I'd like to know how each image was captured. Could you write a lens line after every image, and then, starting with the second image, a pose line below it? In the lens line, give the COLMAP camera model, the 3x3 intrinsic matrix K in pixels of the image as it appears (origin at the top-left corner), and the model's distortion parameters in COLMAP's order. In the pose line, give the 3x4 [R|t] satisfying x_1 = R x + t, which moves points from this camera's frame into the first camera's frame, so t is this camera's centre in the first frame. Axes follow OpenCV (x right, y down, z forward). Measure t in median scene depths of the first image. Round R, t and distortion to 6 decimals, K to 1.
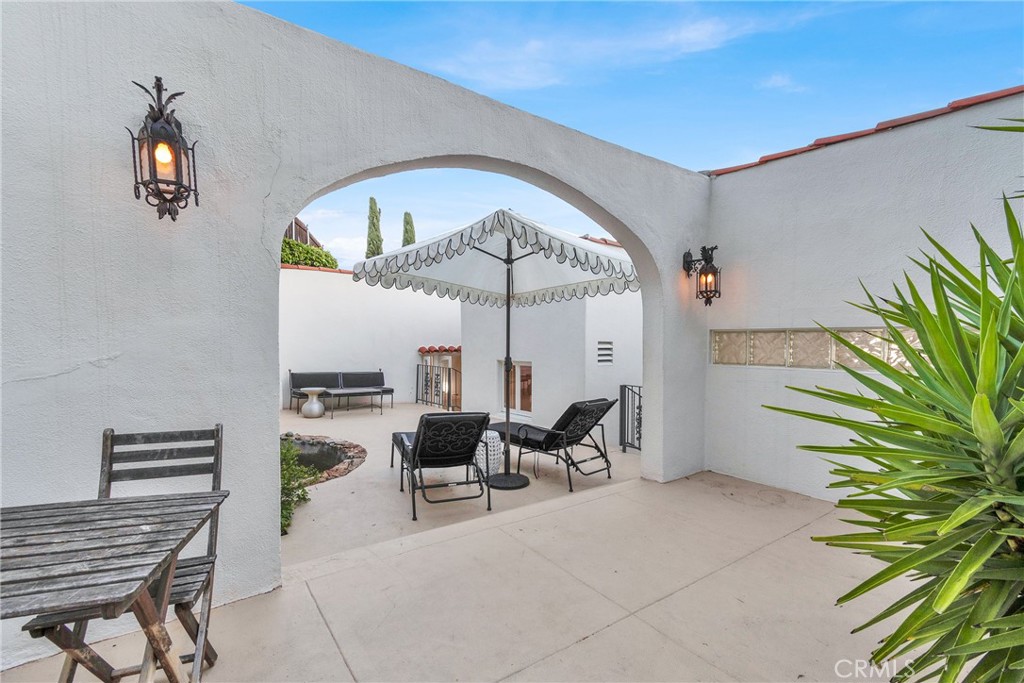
lens RADIAL K [[442.2, 0, 511.5], [0, 442.2, 318.2], [0, 0, 1]] dist [0.002754, 0.000123]
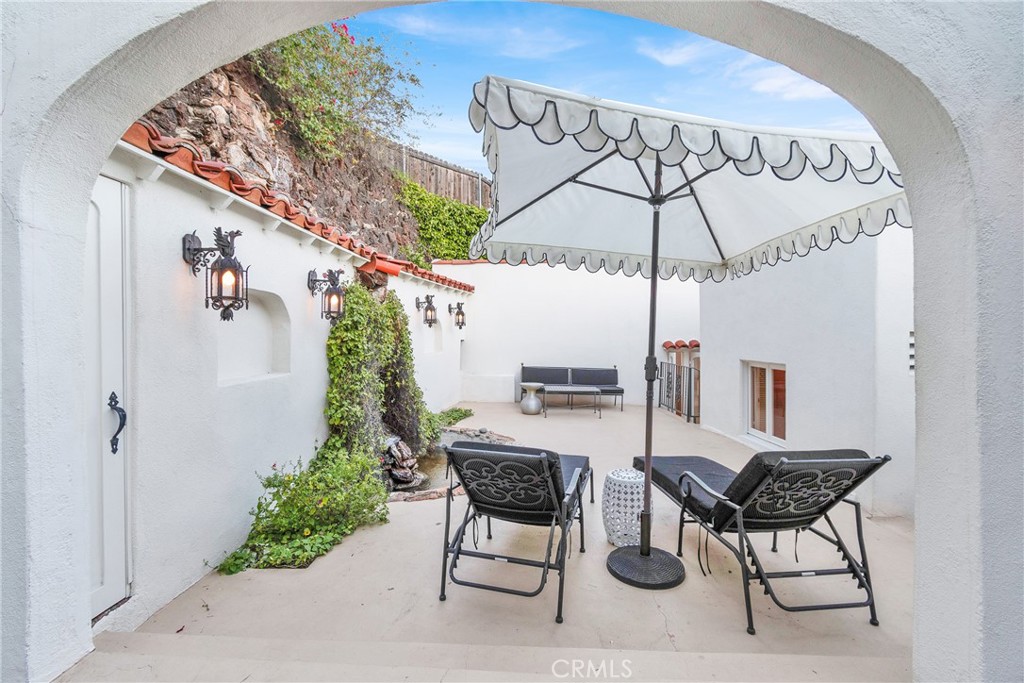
lens RADIAL K [[442.2, 0, 511.5], [0, 442.2, 318.2], [0, 0, 1]] dist [0.002754, 0.000123]
pose [[0.792890, -0.028421, -0.608701, 0.202928], [0.035600, 0.999366, -0.000289, 0.027306], [0.608324, -0.021441, 0.793399, 0.391395]]
